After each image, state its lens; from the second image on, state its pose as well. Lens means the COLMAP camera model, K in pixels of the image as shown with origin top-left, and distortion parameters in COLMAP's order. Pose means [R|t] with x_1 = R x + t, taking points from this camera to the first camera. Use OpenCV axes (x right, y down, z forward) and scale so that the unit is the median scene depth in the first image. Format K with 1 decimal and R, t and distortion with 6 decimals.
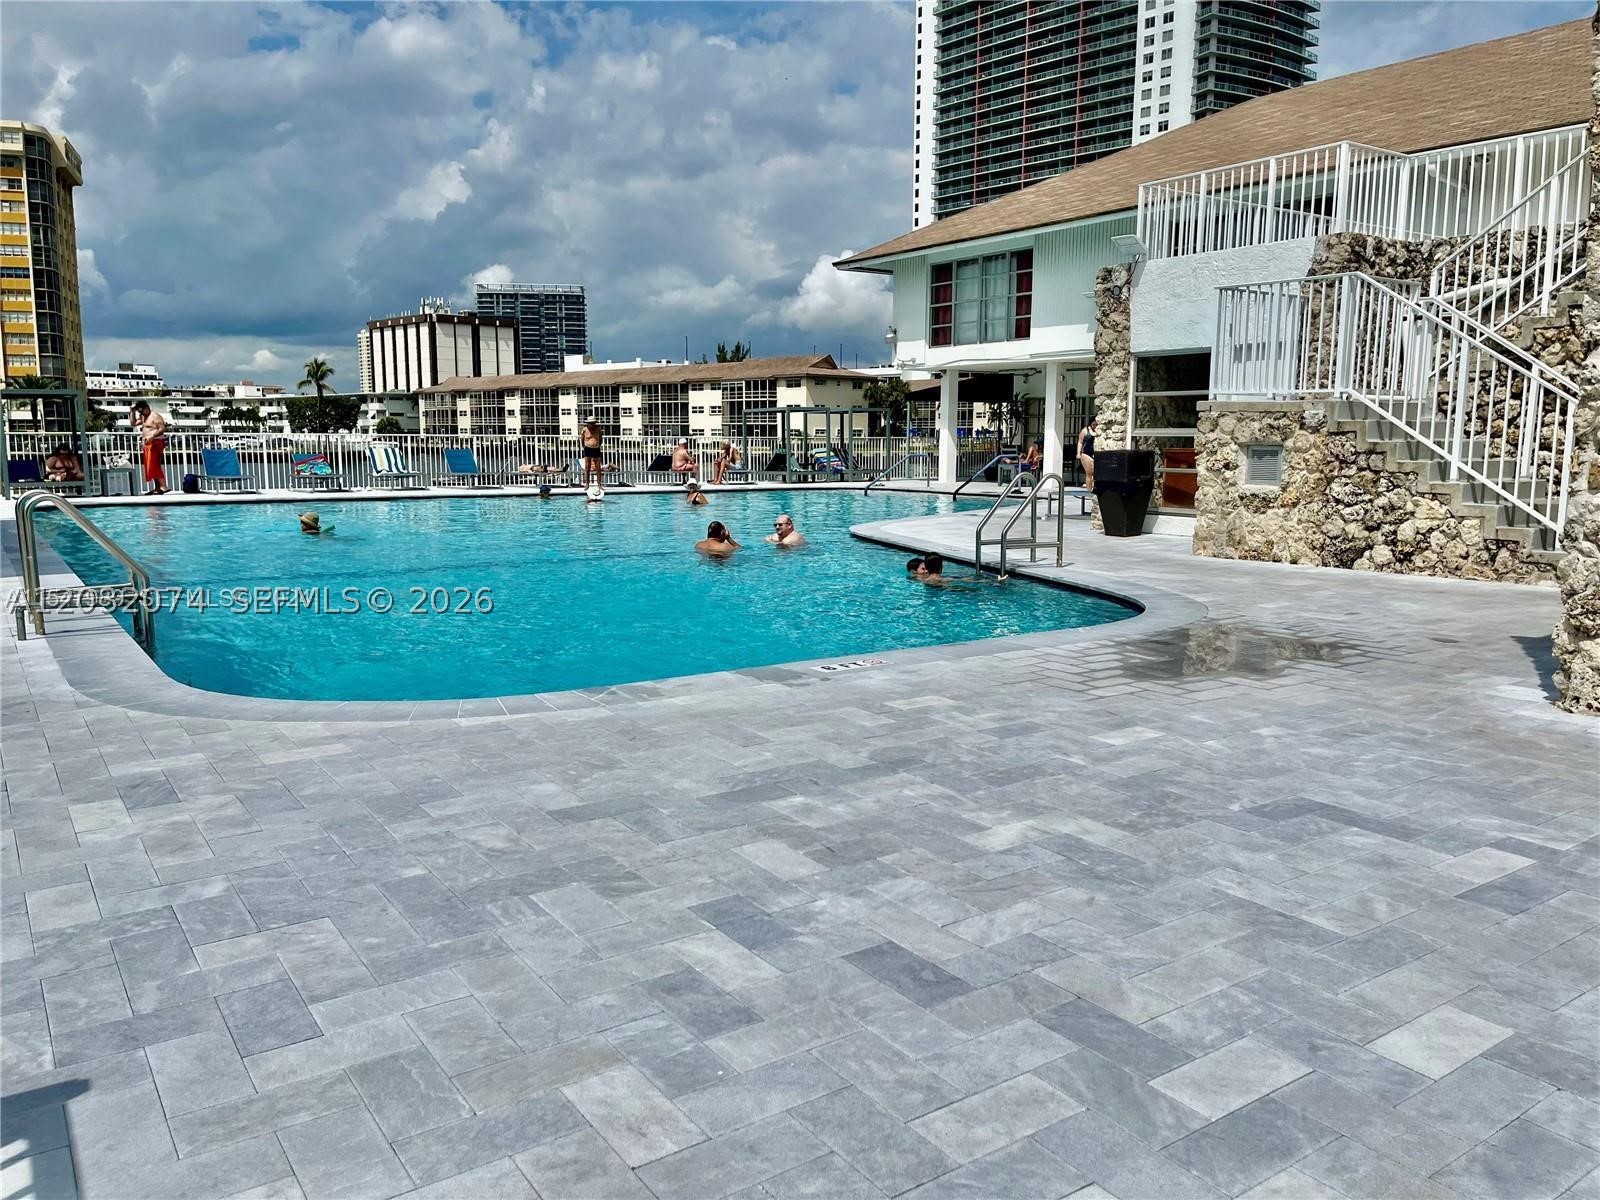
lens RADIAL K [[1203.4, 0, 795.6], [0, 1203.4, 614.1], [0, 0, 1]] dist [0.084014, -0.123810]
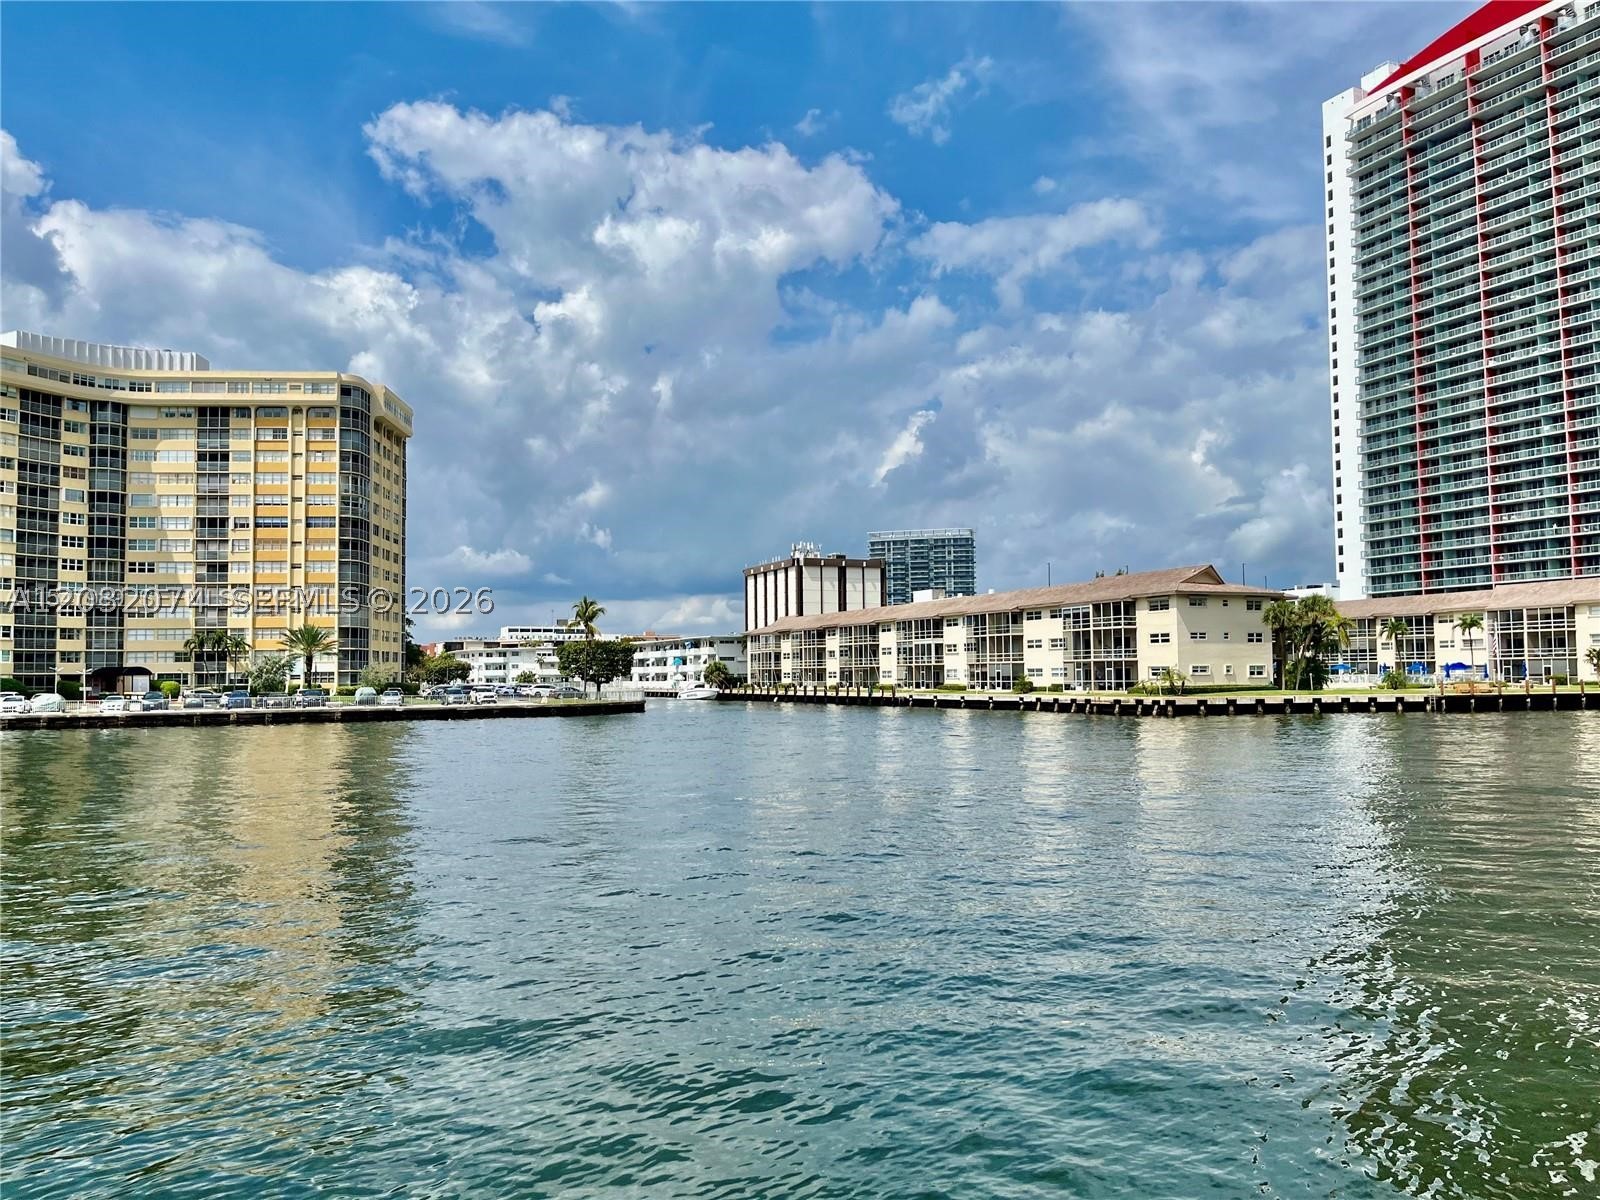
lens RADIAL K [[1203.4, 0, 795.6], [0, 1203.4, 614.1], [0, 0, 1]] dist [0.084014, -0.123810]
pose [[0.946431, -0.030469, -0.321466, 0.023037], [-0.033304, 0.981018, -0.191034, -0.034525], [0.321184, 0.191507, 0.927451, 0.225182]]
